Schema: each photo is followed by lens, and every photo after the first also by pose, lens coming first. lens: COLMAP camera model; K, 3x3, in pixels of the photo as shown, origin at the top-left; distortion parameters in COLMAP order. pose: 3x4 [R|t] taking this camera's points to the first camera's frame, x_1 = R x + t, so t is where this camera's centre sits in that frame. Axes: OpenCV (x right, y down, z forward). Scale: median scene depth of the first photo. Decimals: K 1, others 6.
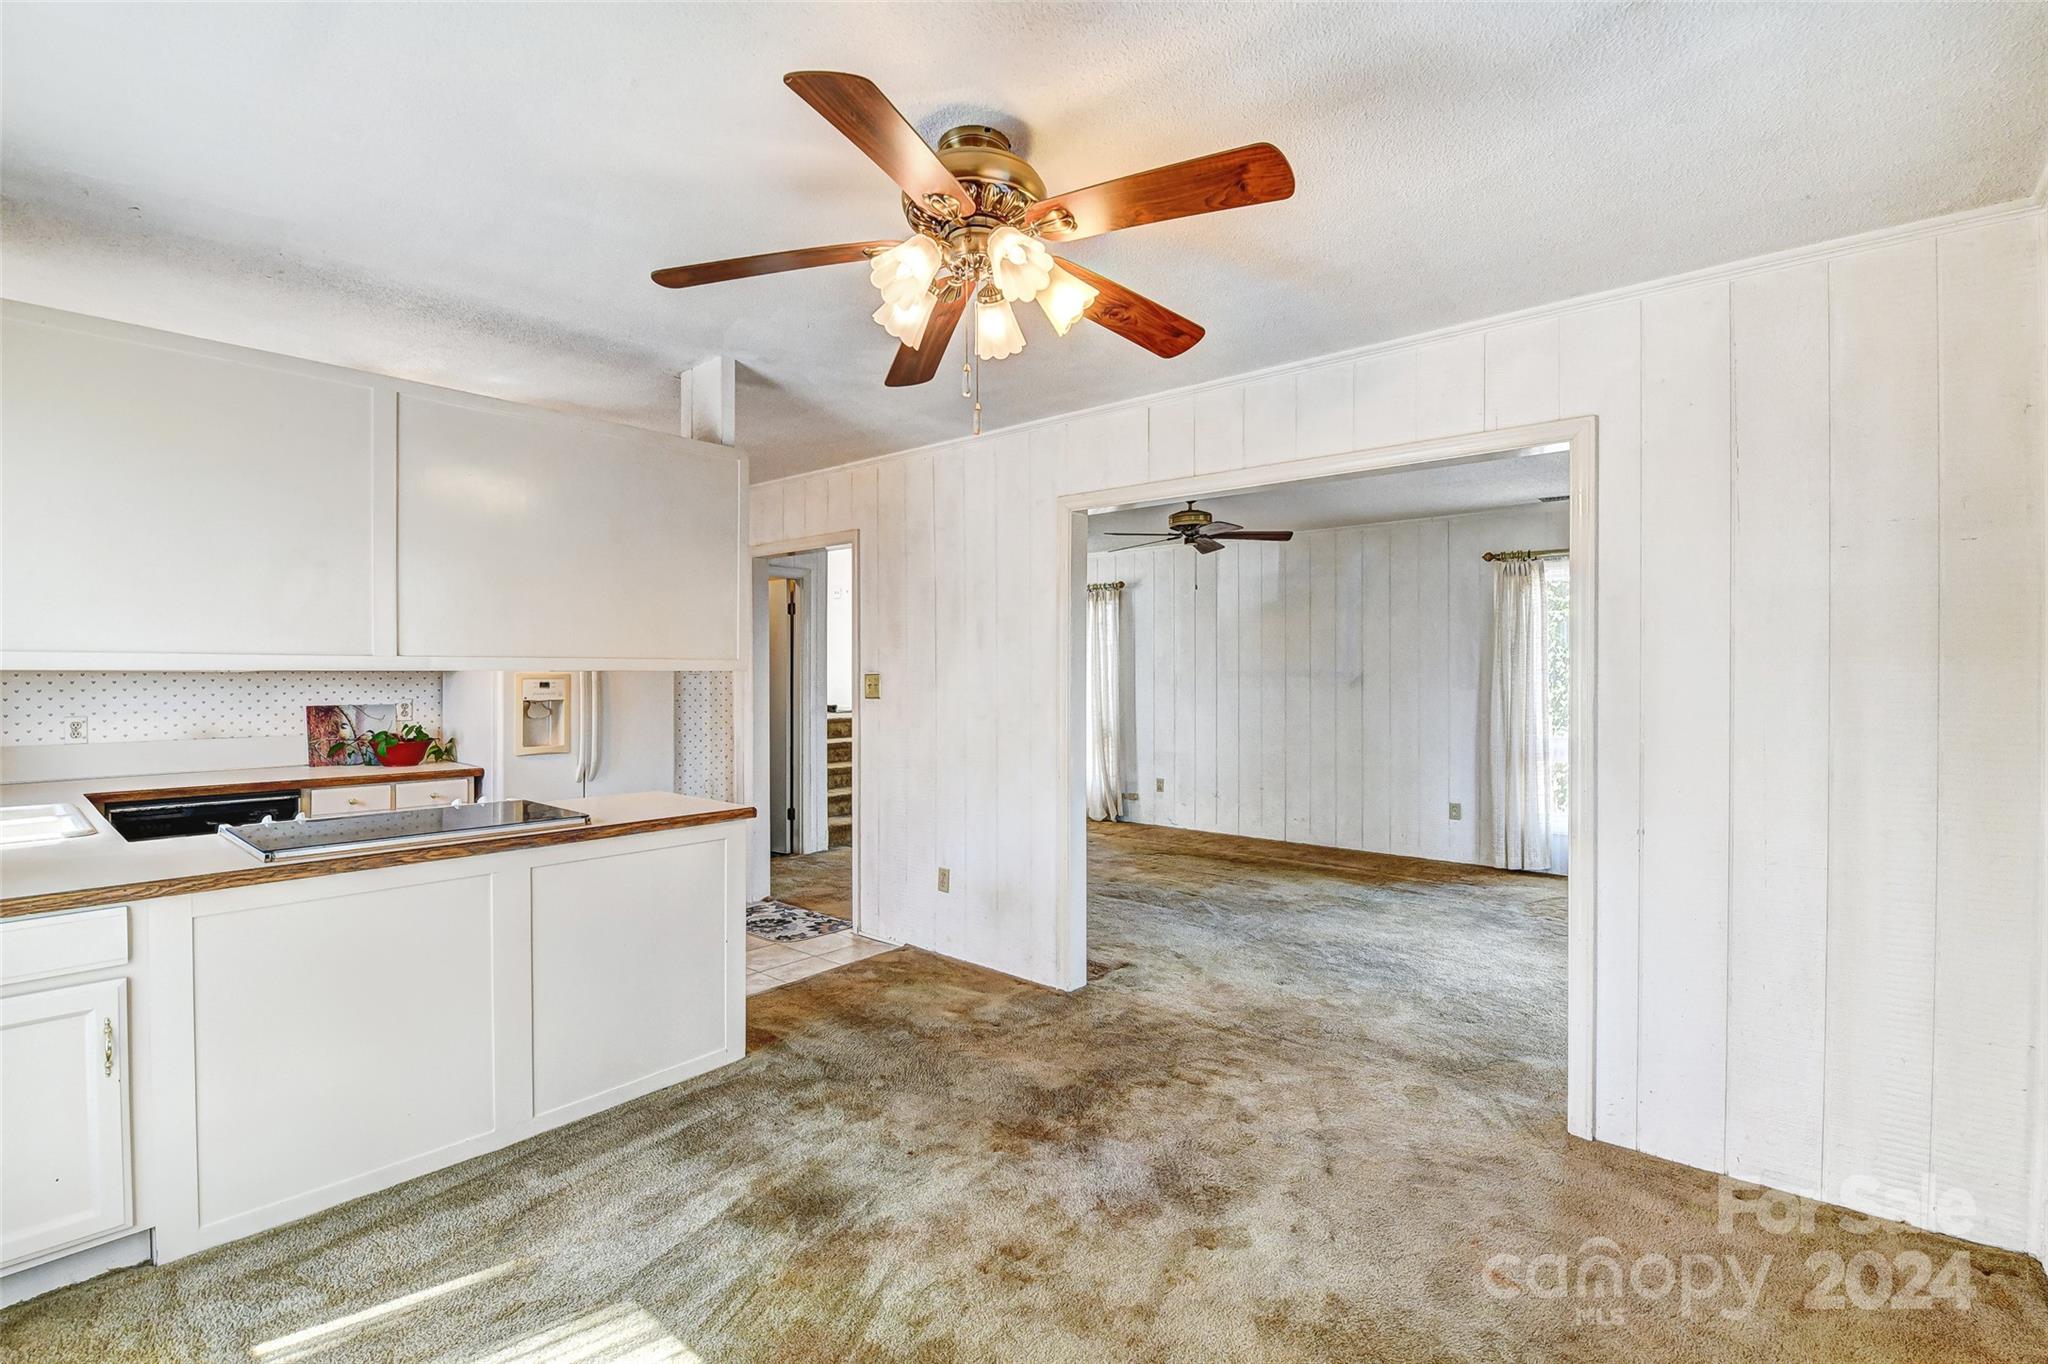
lens RADIAL K [[921.2, 0, 1019.5], [0, 921.2, 673.8], [0, 0, 1]] dist [-0.006548, -0.009315]
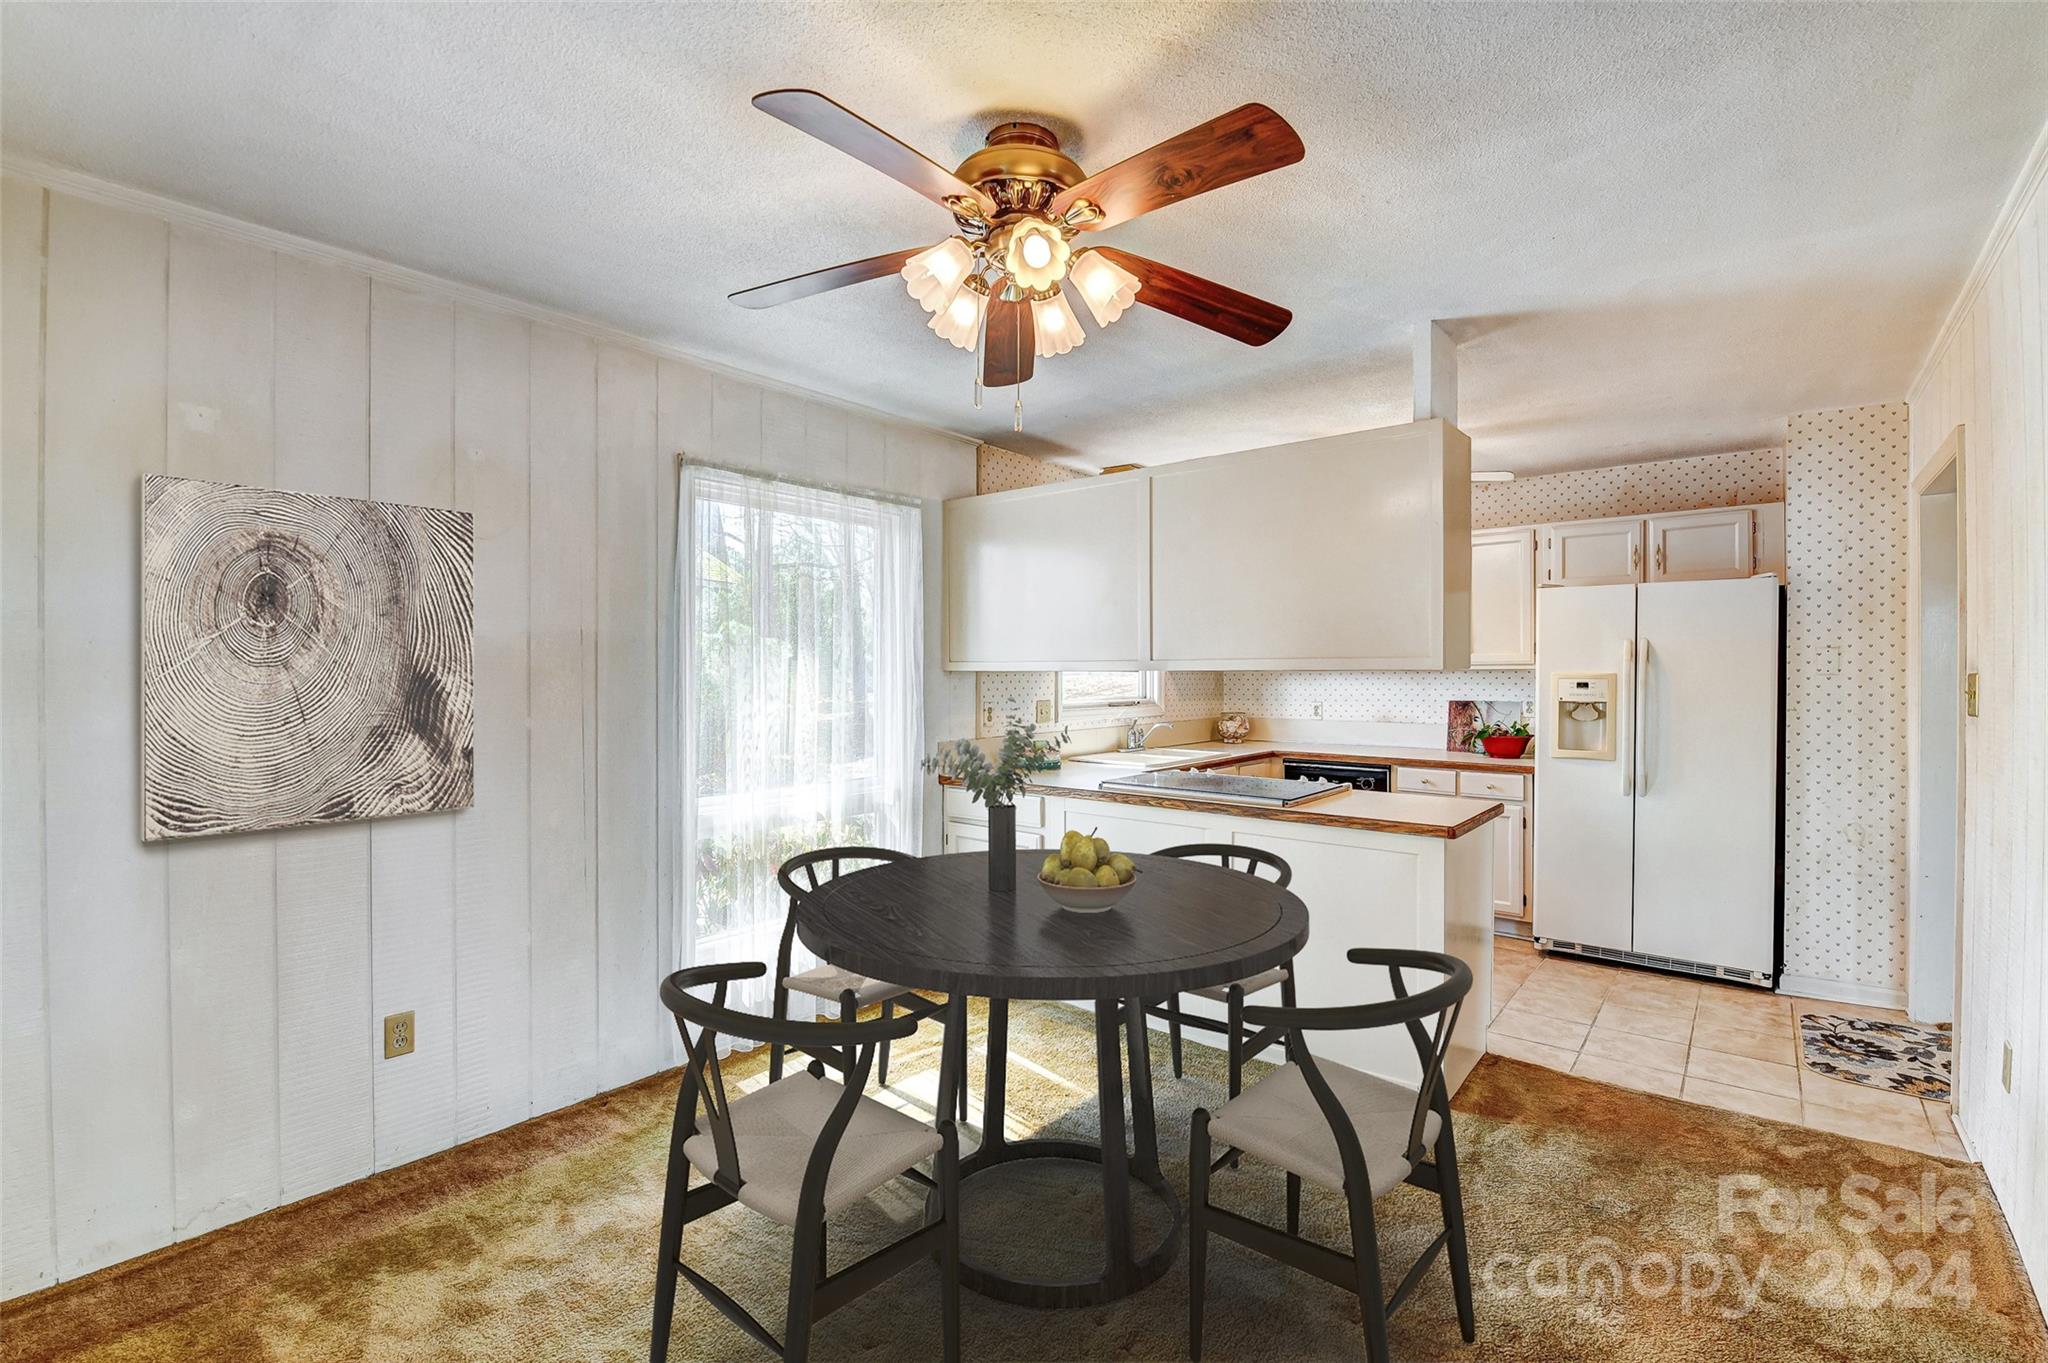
lens RADIAL K [[921.2, 0, 1043.9], [0, 921.2, 670.9], [0, 0, 1]] dist [-0.006548, -0.009315]
pose [[0.021491, -0.003272, -0.999764, 0.412032], [-0.001205, 0.999994, -0.003299, 0.001136], [0.999768, 0.001276, 0.021487, 0.435289]]
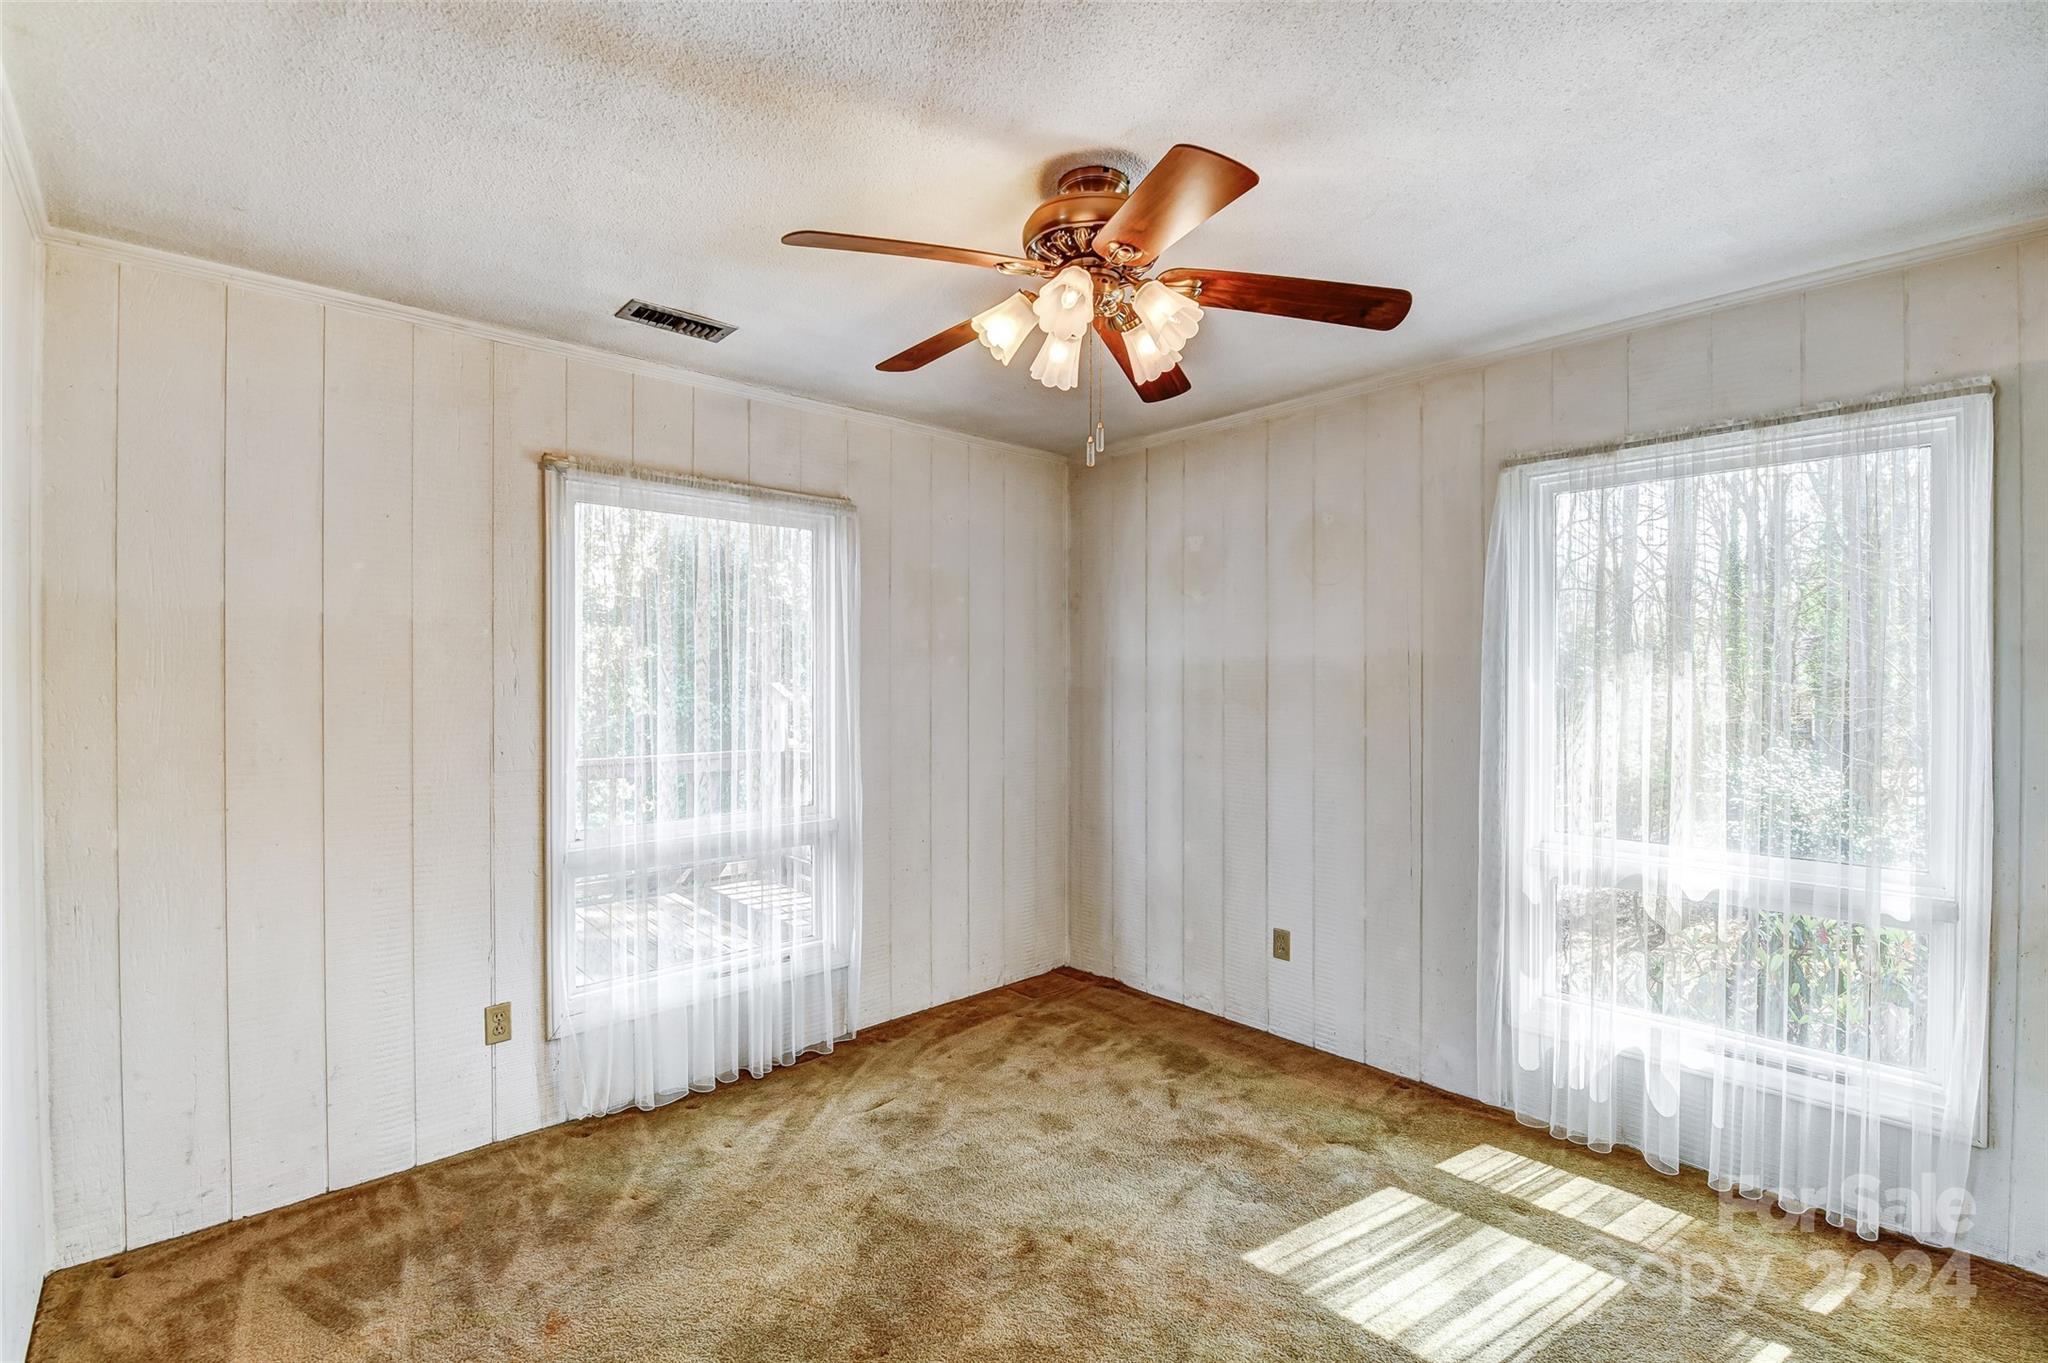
lens RADIAL K [[921.2, 0, 1027.1], [0, 921.2, 677.3], [0, 0, 1]] dist [-0.006548, -0.009315]
pose [[-0.987930, 0.001458, 0.154894, -0.041479], [0.002296, 0.999984, 0.005232, -0.013561], [-0.154884, 0.005525, -0.987917, 0.857414]]
